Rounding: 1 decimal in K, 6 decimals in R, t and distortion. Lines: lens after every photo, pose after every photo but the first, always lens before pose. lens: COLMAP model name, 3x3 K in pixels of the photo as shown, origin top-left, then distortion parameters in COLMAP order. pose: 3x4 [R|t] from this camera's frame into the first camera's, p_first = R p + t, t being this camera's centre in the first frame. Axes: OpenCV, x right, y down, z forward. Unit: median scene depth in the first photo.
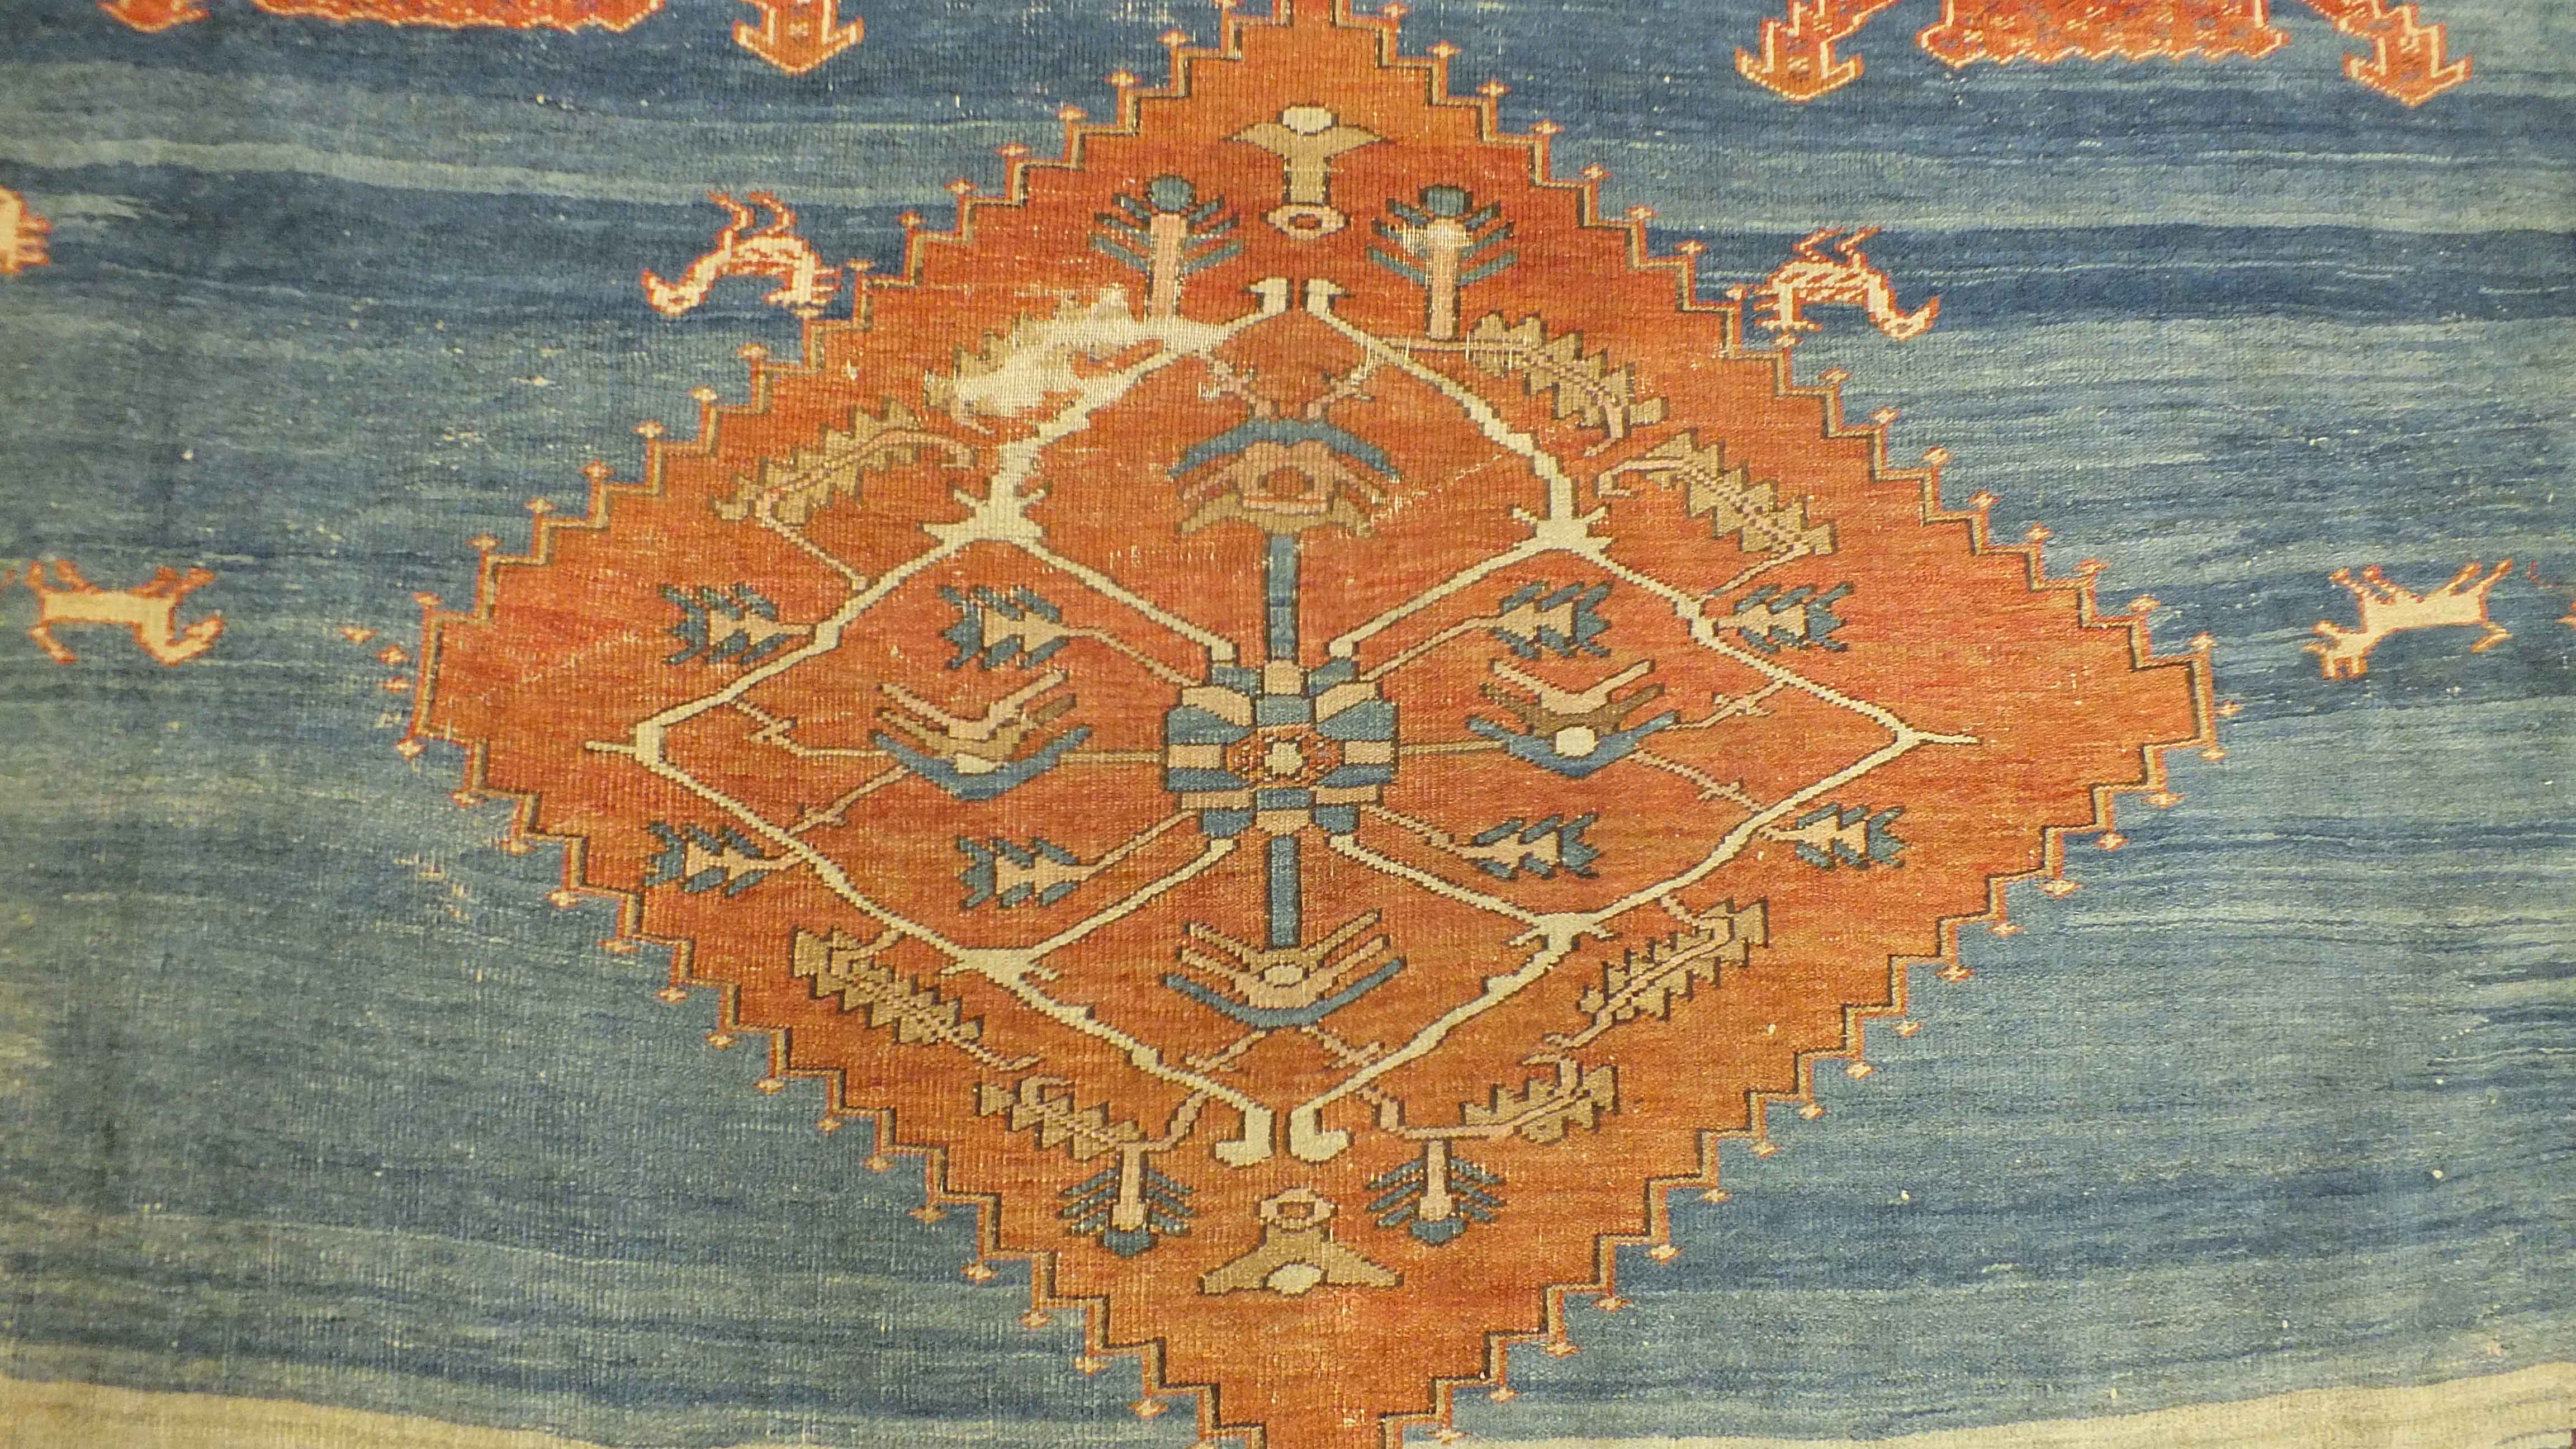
lens RADIAL K [[1632.7, 0, 1296.0], [0, 1632.7, 727.8], [0, 0, 1]] dist [-0.083862, 0.039270]
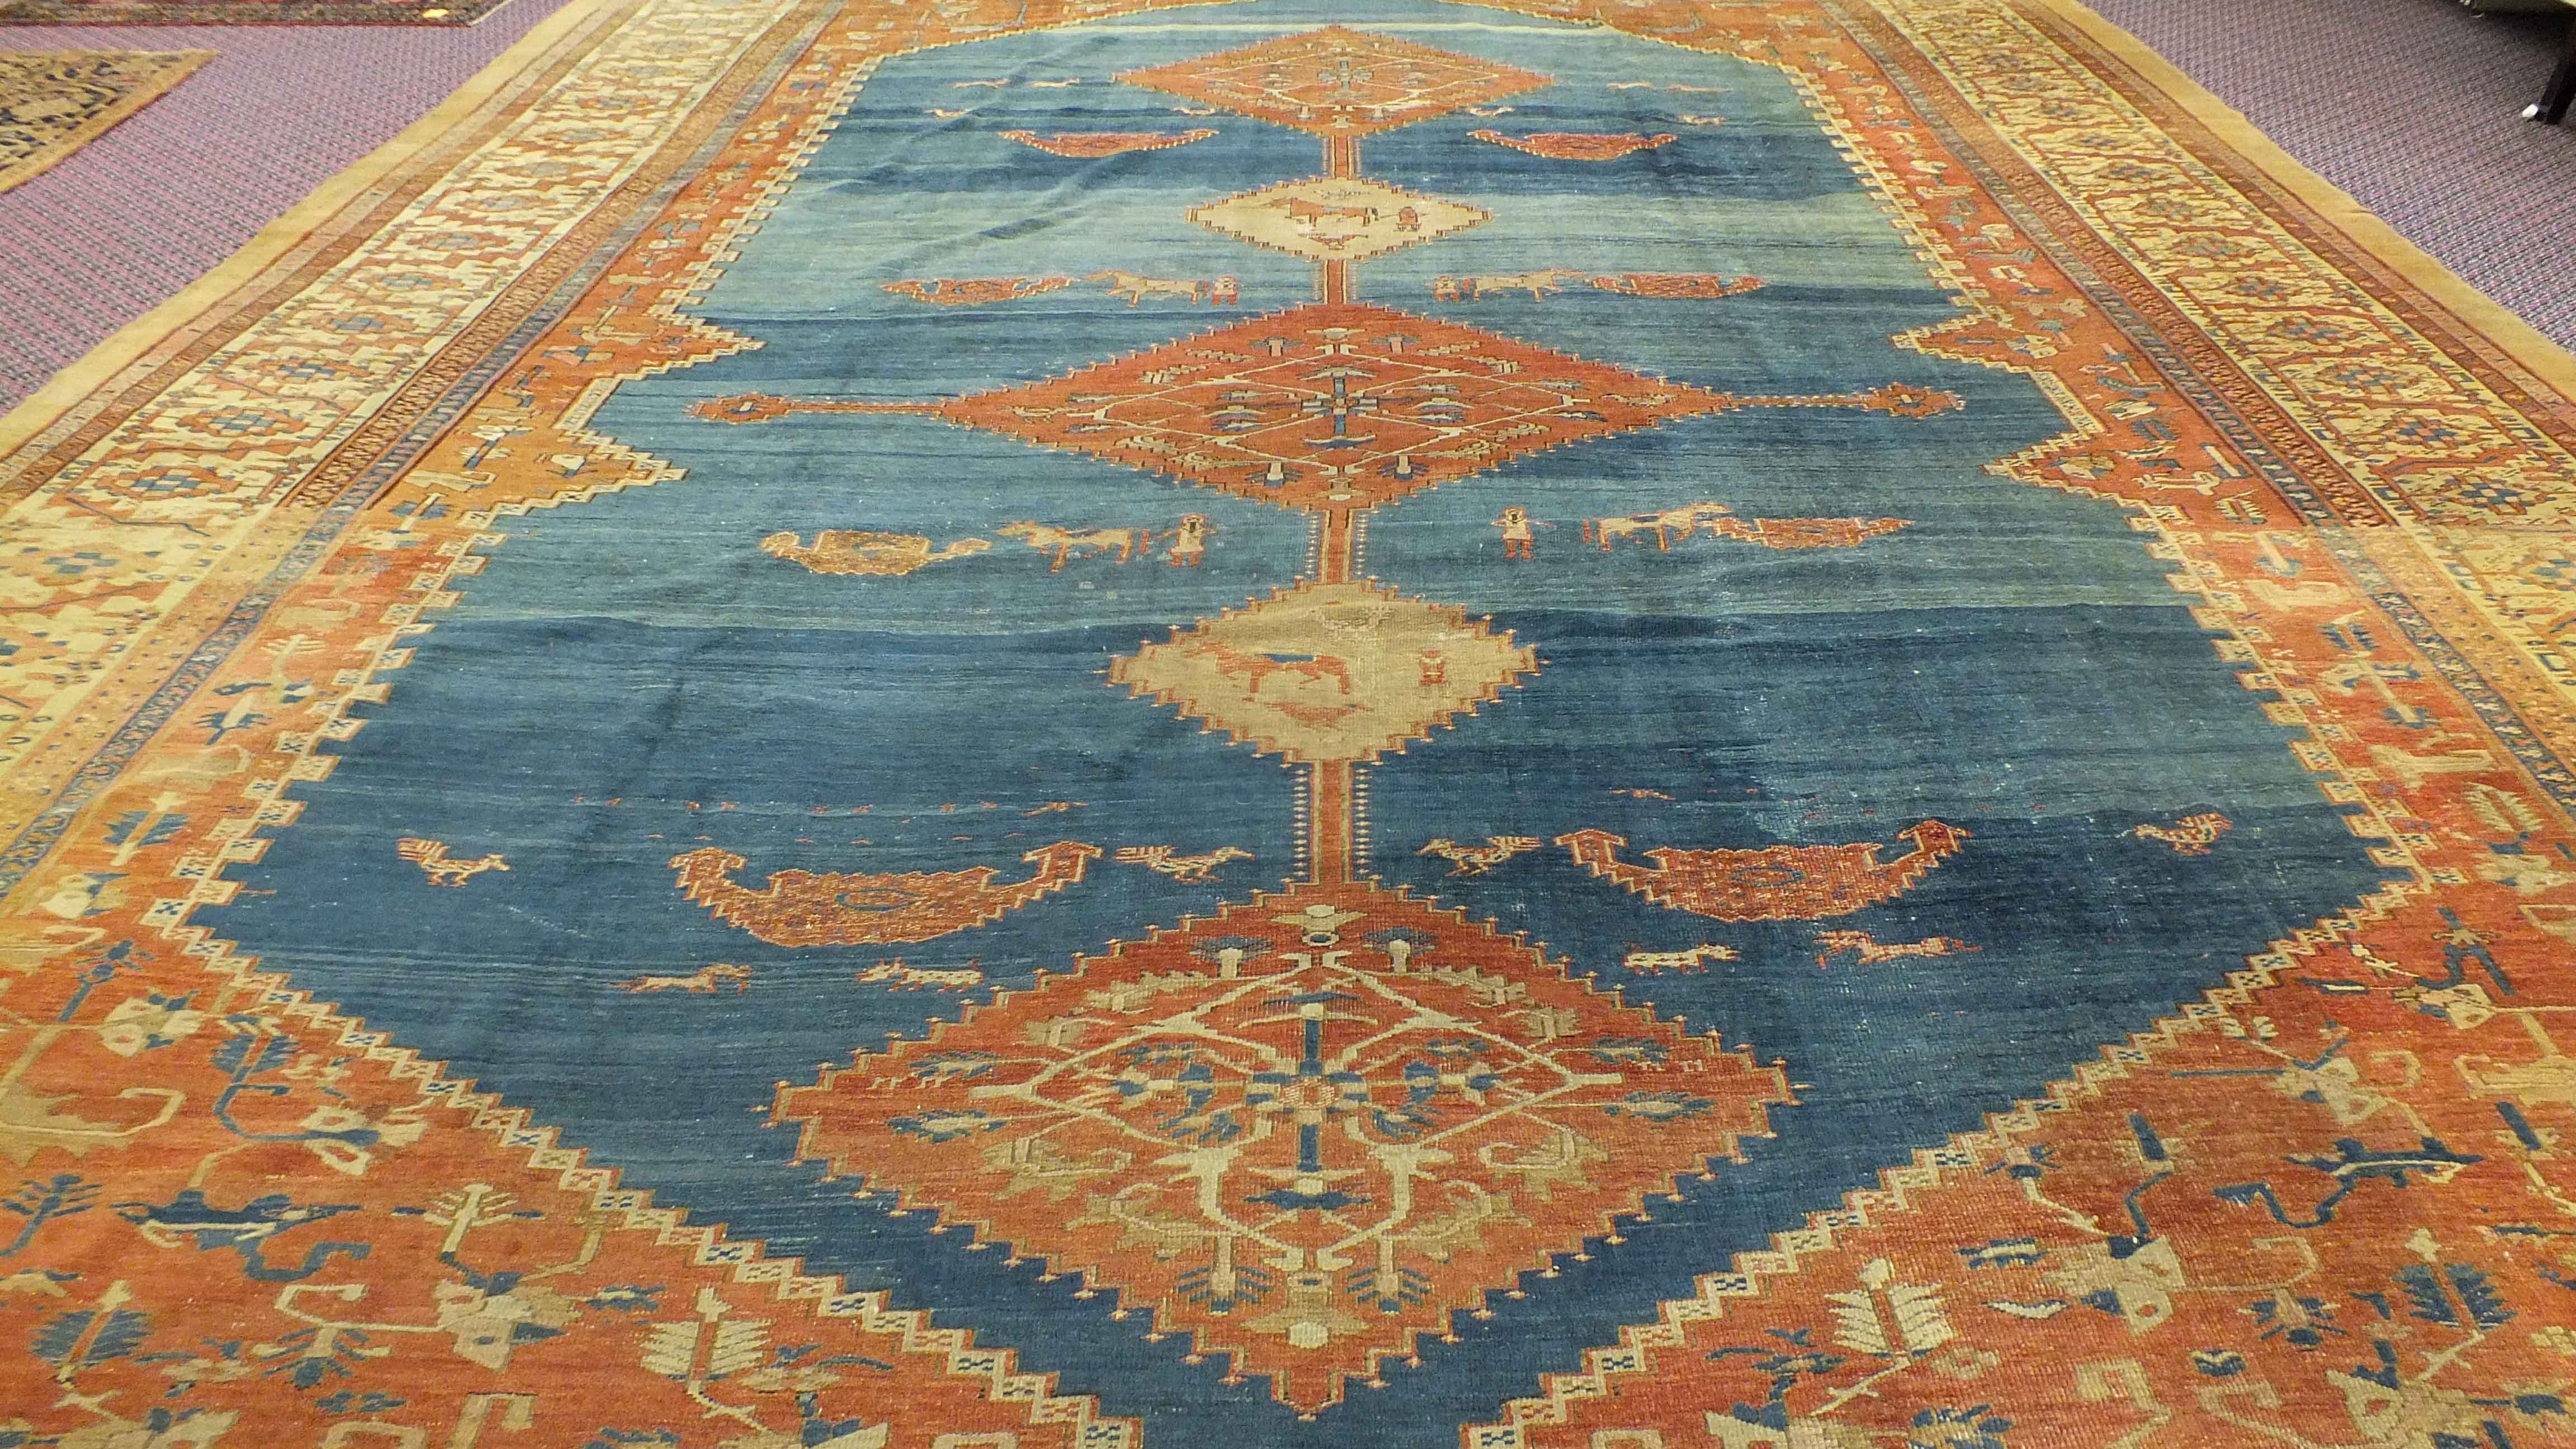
lens RADIAL K [[1632.7, 0, 1296.0], [0, 1632.7, 727.8], [0, 0, 1]] dist [-0.083862, 0.039270]
pose [[-0.999177, -0.032880, -0.023775, 0.157190], [-0.003105, -0.522257, 0.852782, -4.329595], [-0.040456, 0.852154, 0.521725, 0.267995]]
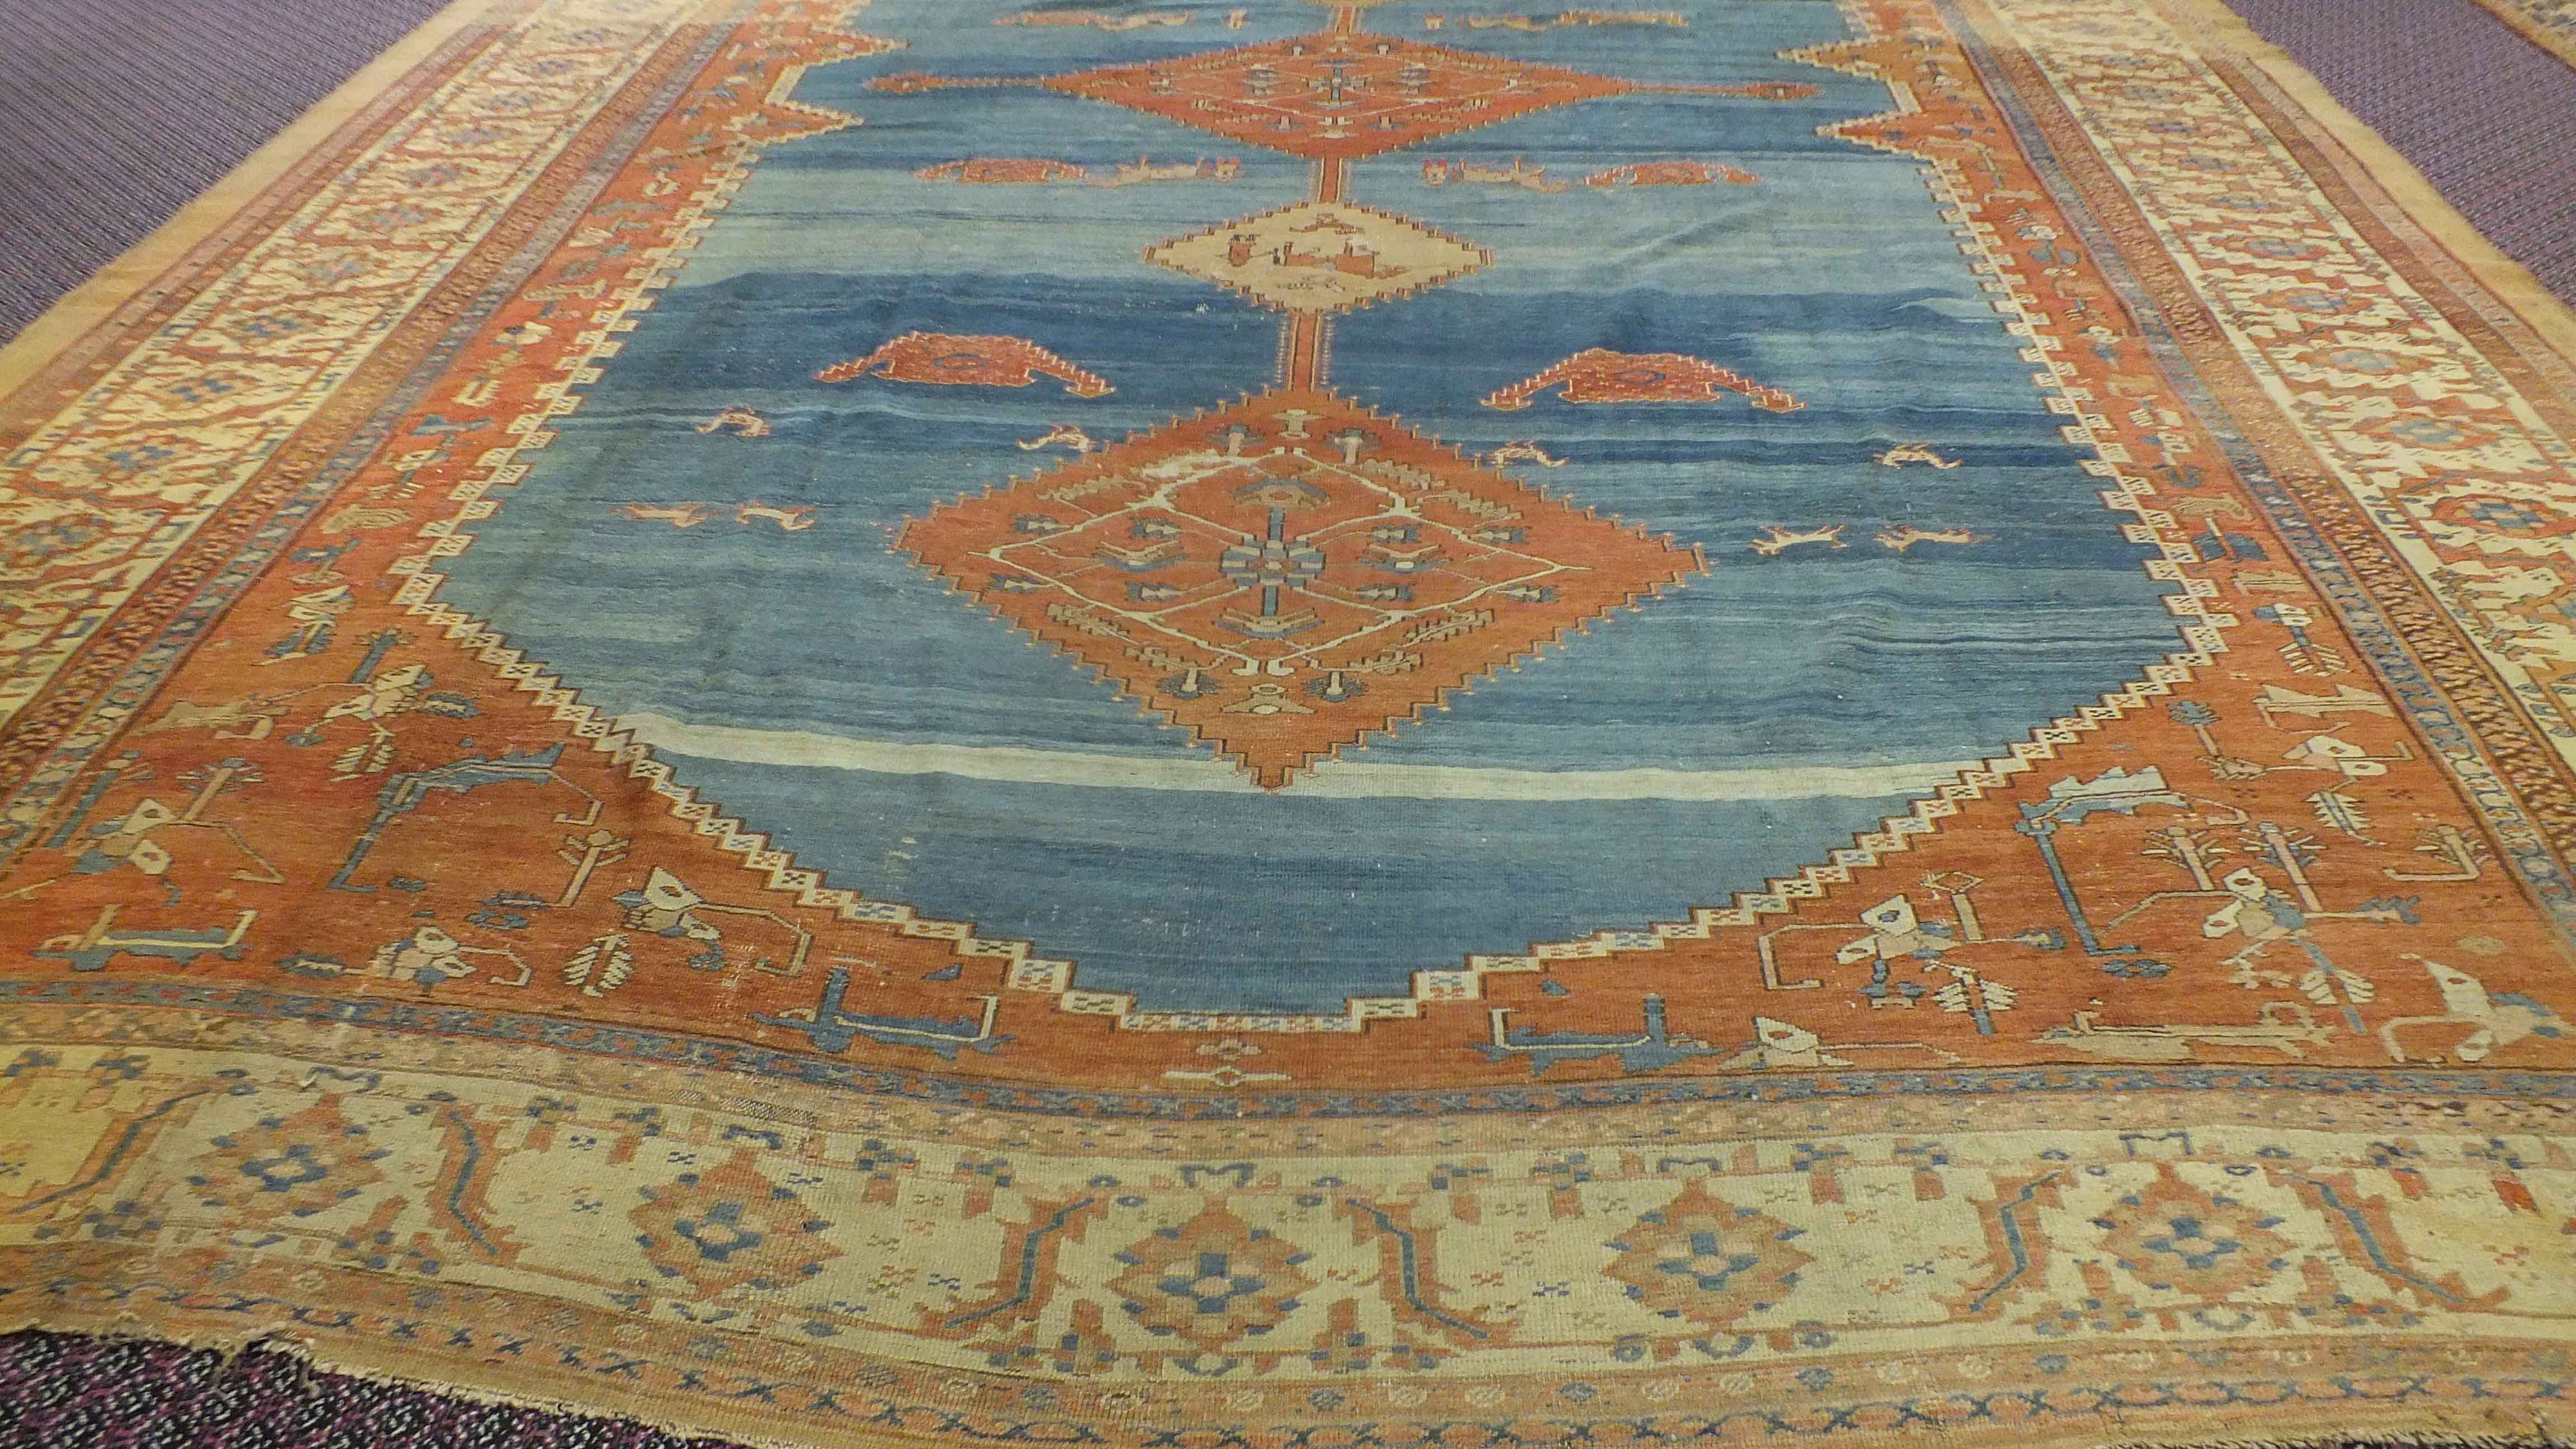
lens RADIAL K [[1651.1, 0, 1298.6], [0, 1651.1, 682.7], [0, 0, 1]] dist [-0.086645, 0.044337]
pose [[0.998597, -0.001496, -0.052923, 0.143883], [-0.034775, 0.735216, -0.676940, 1.637471], [0.039923, 0.677831, 0.734133, -0.546256]]
